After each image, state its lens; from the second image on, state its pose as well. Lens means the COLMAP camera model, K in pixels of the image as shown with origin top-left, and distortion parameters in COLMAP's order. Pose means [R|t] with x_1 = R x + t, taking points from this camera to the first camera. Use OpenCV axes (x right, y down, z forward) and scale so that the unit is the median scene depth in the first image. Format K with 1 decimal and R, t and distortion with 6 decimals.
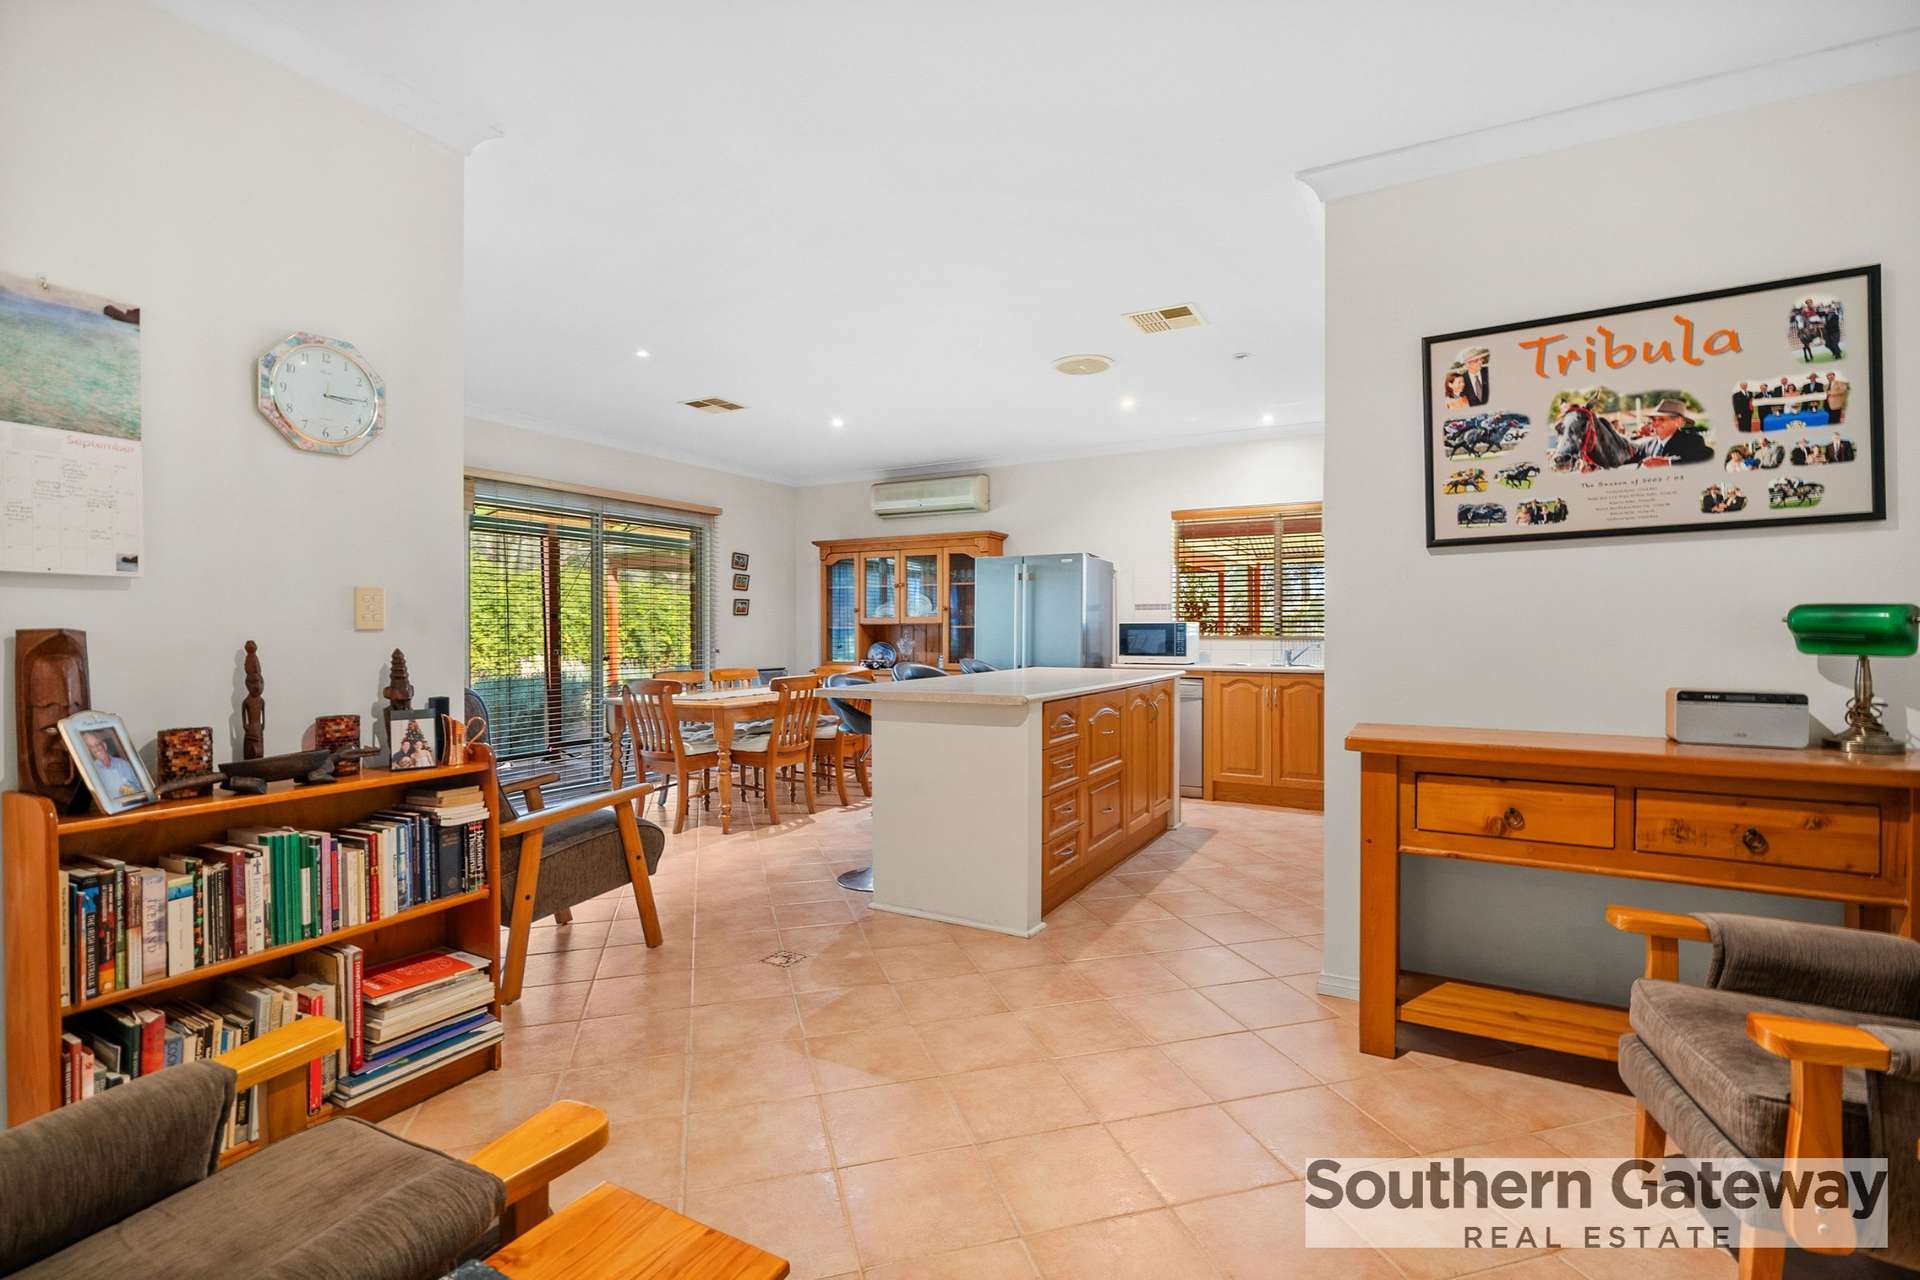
lens RADIAL K [[888.5, 0, 962.6], [0, 888.5, 637.5], [0, 0, 1]] dist [-0.010461, 0.000542]
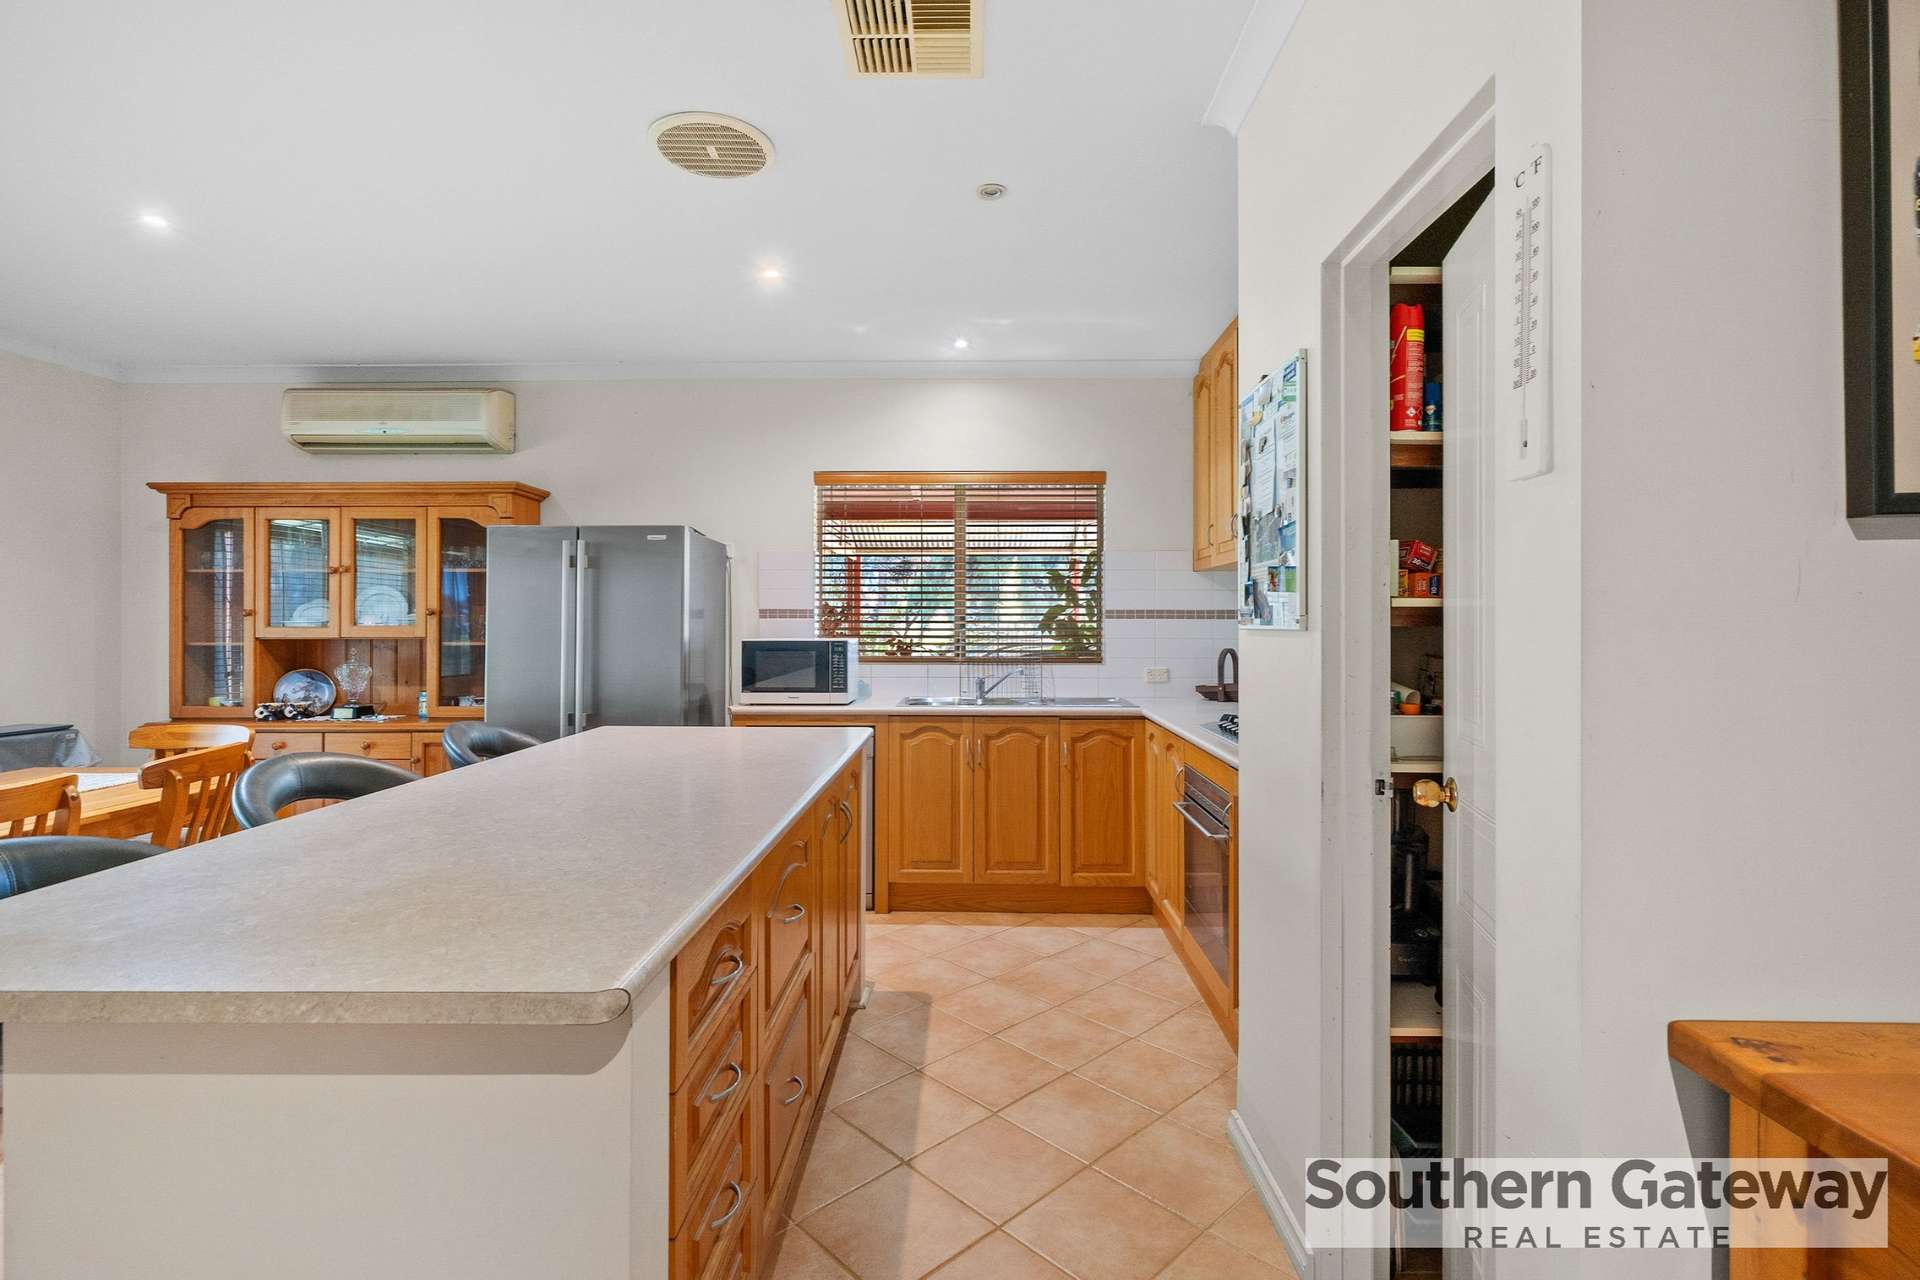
lens RADIAL K [[888.5, 0, 945.5], [0, 888.5, 620.3], [0, 0, 1]] dist [-0.010461, 0.000542]
pose [[0.890707, 0.004424, 0.454556, 0.017372], [-0.000179, 0.999956, -0.009383, -0.022499], [-0.454577, 0.008276, 0.890669, 0.337697]]
